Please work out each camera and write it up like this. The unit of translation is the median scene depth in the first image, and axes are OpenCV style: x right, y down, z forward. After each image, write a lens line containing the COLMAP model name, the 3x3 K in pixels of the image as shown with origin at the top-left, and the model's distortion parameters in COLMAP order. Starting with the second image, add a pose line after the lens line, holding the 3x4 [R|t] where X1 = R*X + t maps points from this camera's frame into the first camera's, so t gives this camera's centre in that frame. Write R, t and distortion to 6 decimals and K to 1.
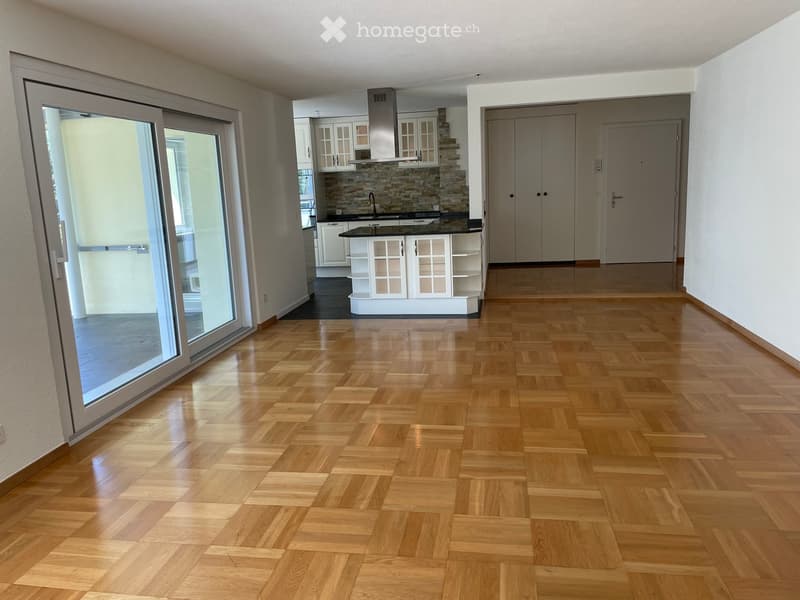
lens RADIAL K [[613.3, 0, 400.0], [0, 613.3, 300.0], [0, 0, 1]] dist [0.096508, -0.119650]
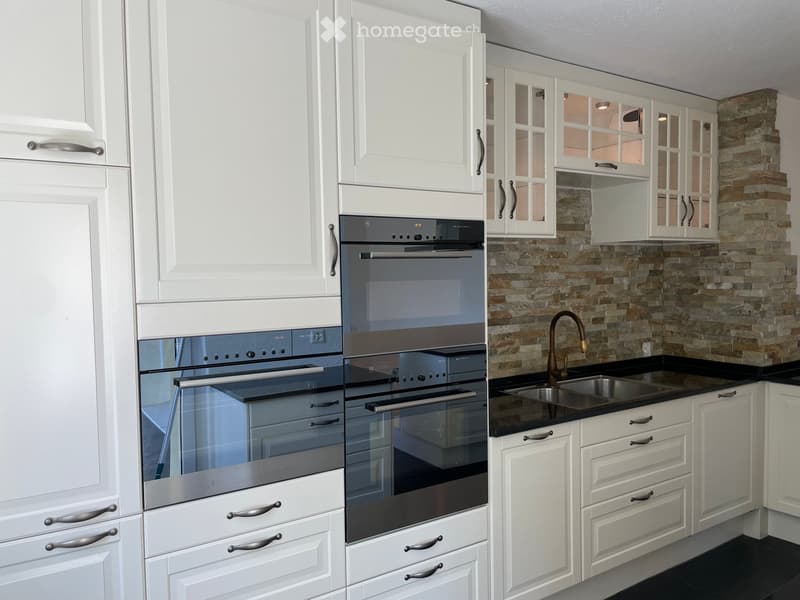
lens RADIAL K [[613.3, 0, 400.0], [0, 613.3, 300.0], [0, 0, 1]] dist [0.096508, -0.119650]
pose [[0.726406, 0.005148, 0.687246, -0.320085], [0.108562, 0.986558, -0.122138, -0.149929], [-0.678637, 0.163331, 0.716083, 0.825182]]
